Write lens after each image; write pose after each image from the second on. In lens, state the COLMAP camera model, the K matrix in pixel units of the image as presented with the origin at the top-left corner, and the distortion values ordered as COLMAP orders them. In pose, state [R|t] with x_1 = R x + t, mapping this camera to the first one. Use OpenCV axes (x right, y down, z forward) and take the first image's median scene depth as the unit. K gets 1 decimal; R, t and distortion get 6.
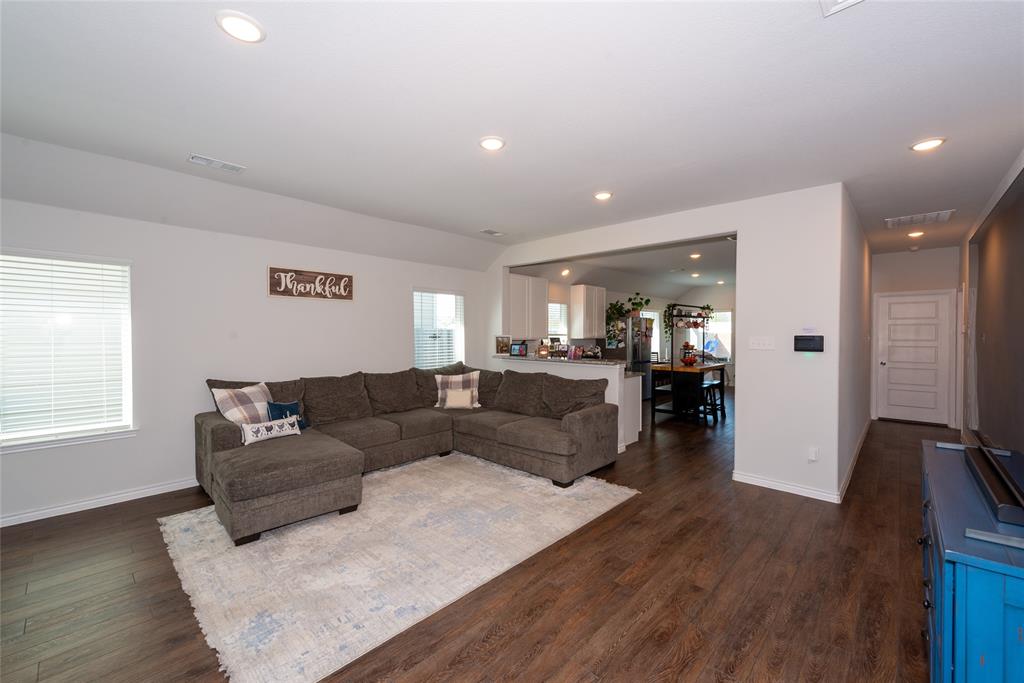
lens RADIAL K [[410.4, 0, 518.3], [0, 410.4, 337.5], [0, 0, 1]] dist [0.003023, 0.000073]
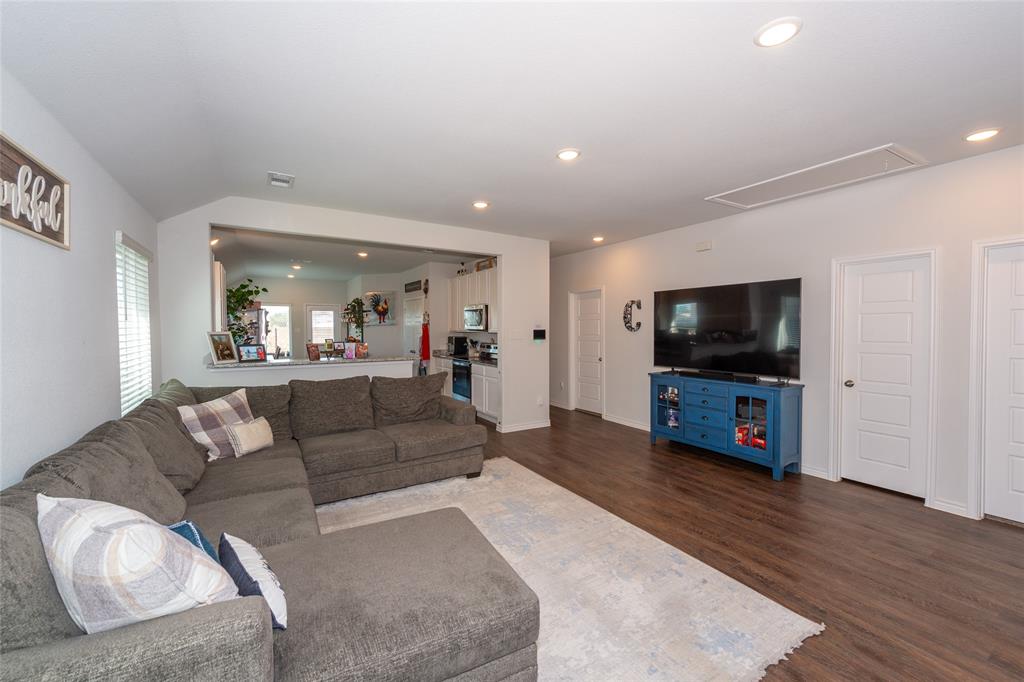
lens RADIAL K [[410.4, 0, 510.3], [0, 410.4, 337.7], [0, 0, 1]] dist [0.003023, 0.000073]
pose [[0.286787, -0.024966, 0.957669, -0.911379], [0.010845, 0.999681, 0.022813, -0.010298], [-0.957933, 0.003844, 0.286966, 0.659162]]
